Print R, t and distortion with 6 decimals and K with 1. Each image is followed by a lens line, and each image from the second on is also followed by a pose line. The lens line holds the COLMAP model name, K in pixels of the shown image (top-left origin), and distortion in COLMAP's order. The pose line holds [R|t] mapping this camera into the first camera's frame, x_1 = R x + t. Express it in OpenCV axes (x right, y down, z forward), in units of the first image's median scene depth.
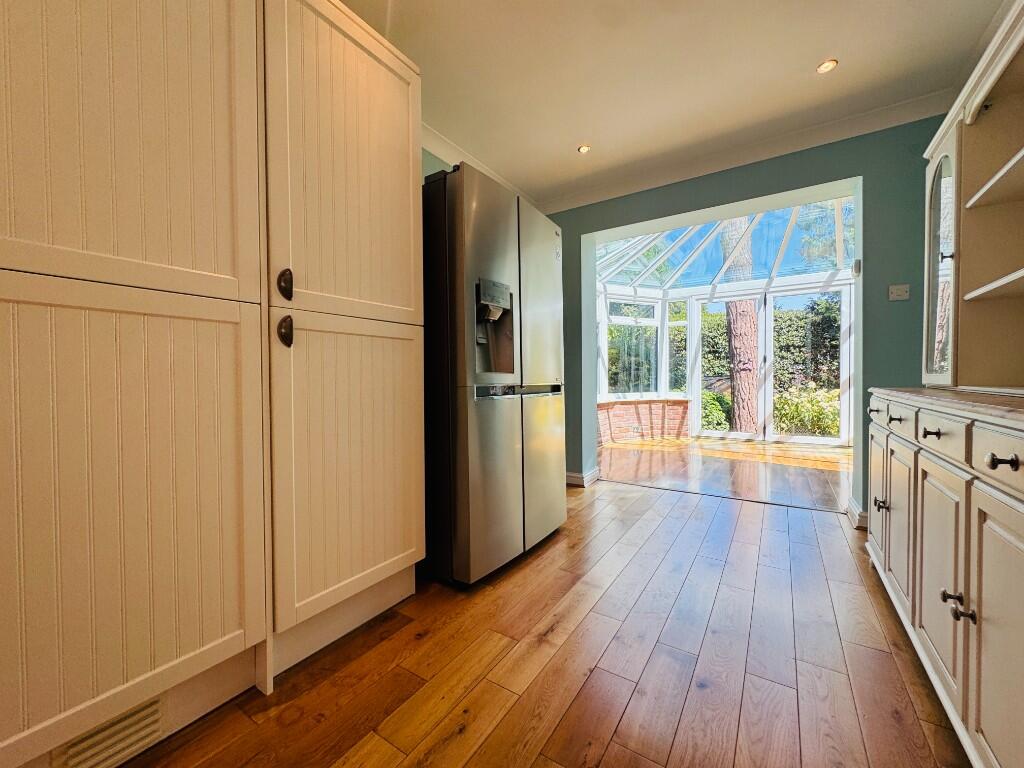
lens RADIAL K [[415.2, 0, 509.6], [0, 415.2, 381.6], [0, 0, 1]] dist [-0.002036, -0.000472]
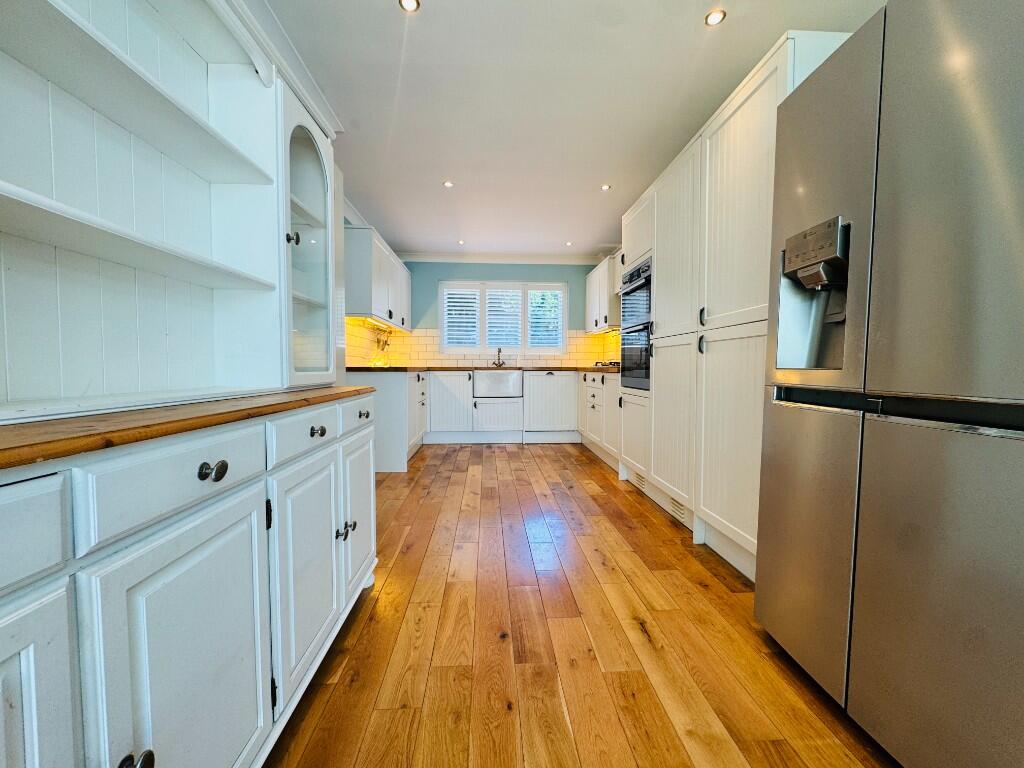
lens RADIAL K [[415.2, 0, 512.4], [0, 415.2, 385.0], [0, 0, 1]] dist [-0.002036, -0.000472]
pose [[-0.804925, 0.023123, -0.592926, 0.980085], [-0.011145, 0.998475, 0.054069, -0.032393], [0.593272, 0.050130, -0.803440, 1.681253]]
